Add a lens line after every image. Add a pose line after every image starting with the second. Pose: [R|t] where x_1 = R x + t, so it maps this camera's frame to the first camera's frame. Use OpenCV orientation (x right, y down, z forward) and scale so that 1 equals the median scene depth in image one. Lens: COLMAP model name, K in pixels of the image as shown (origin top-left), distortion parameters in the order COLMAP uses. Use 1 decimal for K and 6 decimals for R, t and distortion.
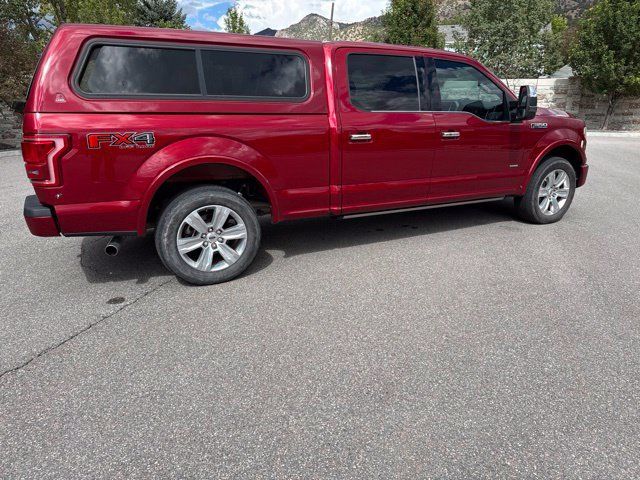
lens RADIAL K [[454.7, 0, 320.0], [0, 454.7, 240.7], [0, 0, 1]] dist [0.000918, -0.000624]
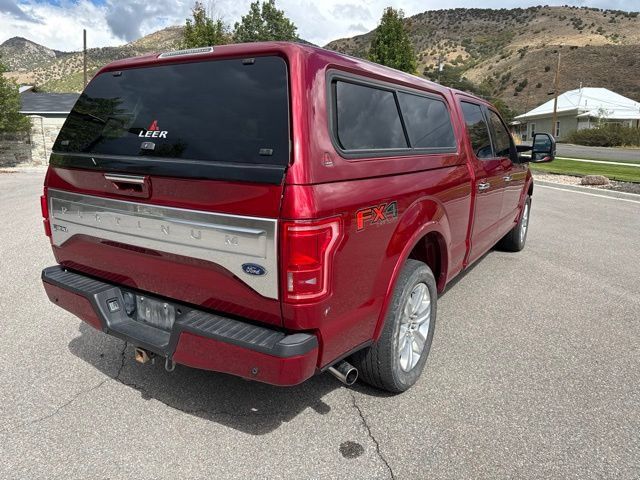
lens RADIAL K [[454.7, 0, 318.1], [0, 454.7, 238.9], [0, 0, 1]] dist [0.000918, -0.000624]
pose [[0.848330, -0.118346, 0.516073, -0.757245], [0.156185, 0.987262, -0.030341, -0.154672], [-0.505908, 0.106342, 0.856007, 0.388366]]
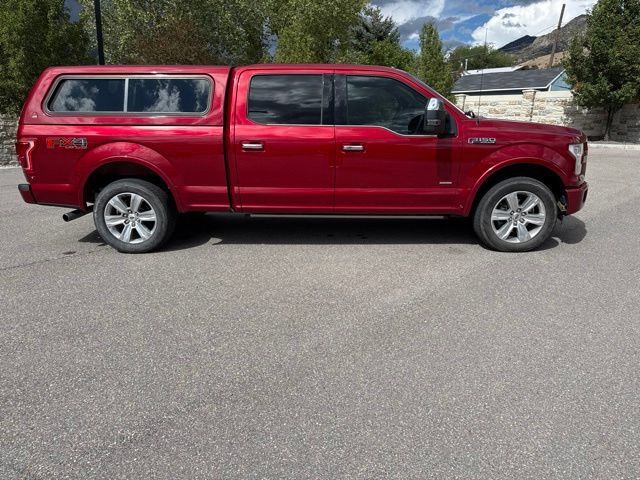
lens RADIAL K [[454.7, 0, 315.9], [0, 454.7, 236.7], [0, 0, 1]] dist [0.000918, -0.000624]
pose [[0.872471, 0.119367, -0.473863, 0.871157], [-0.135554, 0.990770, -0.000003, -0.024643], [0.469489, 0.064237, 0.880599, 0.083870]]
